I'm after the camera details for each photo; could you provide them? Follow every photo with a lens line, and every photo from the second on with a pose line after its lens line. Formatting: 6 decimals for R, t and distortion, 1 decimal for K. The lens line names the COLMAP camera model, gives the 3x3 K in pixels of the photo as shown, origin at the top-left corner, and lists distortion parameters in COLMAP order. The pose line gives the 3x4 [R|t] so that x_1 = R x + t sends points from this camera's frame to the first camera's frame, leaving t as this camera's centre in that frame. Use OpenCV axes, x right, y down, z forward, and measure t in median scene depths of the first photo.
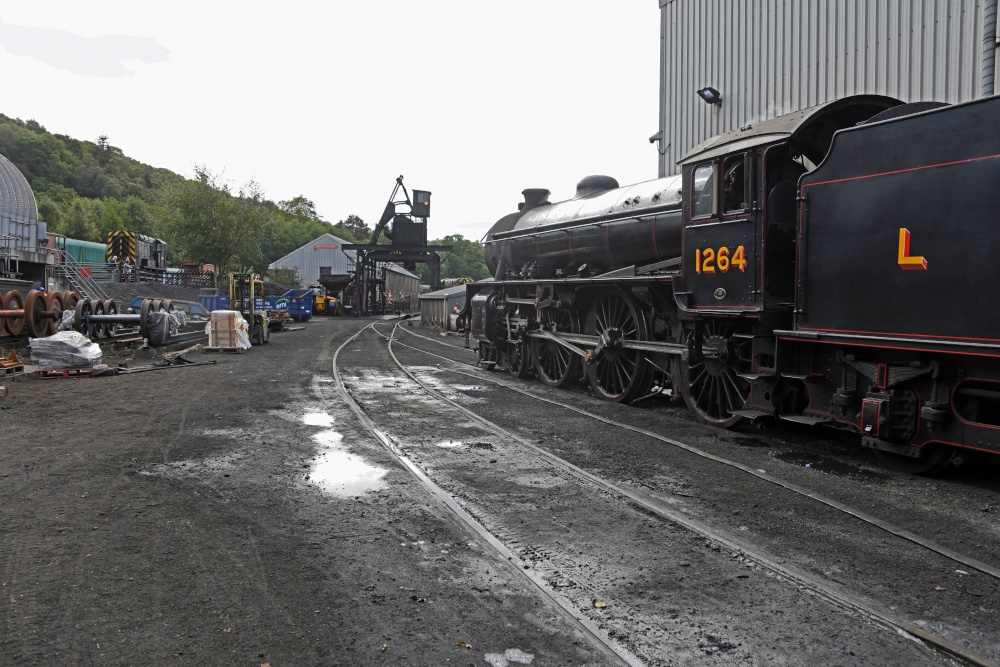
lens RADIAL K [[846.2, 0, 500.0], [0, 846.2, 333.5], [0, 0, 1]] dist [-0.128986, 0.079317]
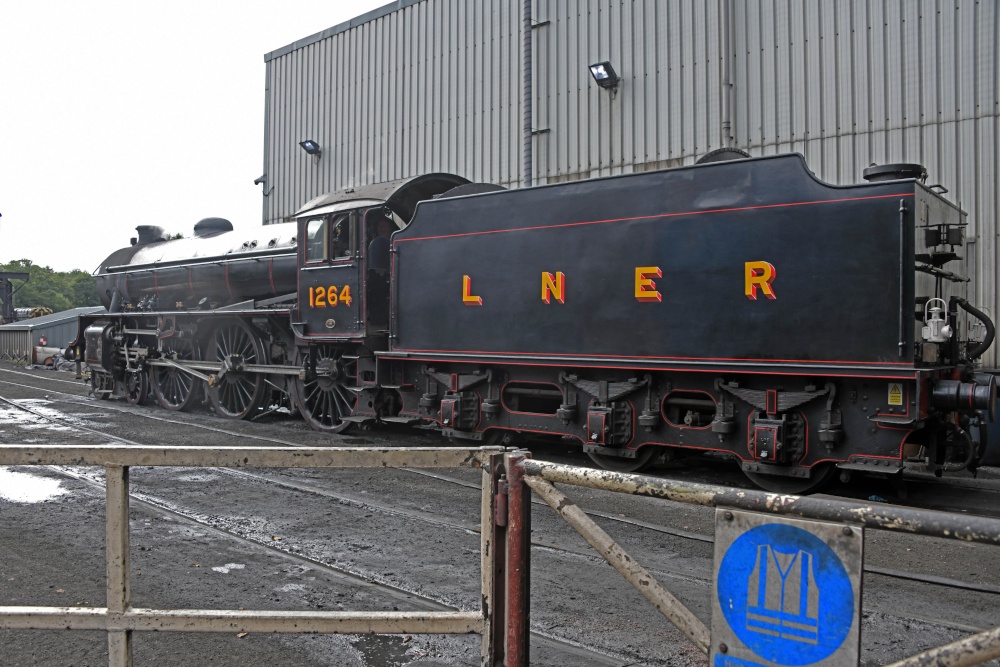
lens RADIAL K [[846.2, 0, 500.0], [0, 846.2, 333.5], [0, 0, 1]] dist [-0.128986, 0.079317]
pose [[0.886541, -0.013754, 0.462445, -0.083890], [0.029136, 0.999234, -0.026135, 0.006317], [-0.461731, 0.036644, 0.886263, -0.200505]]
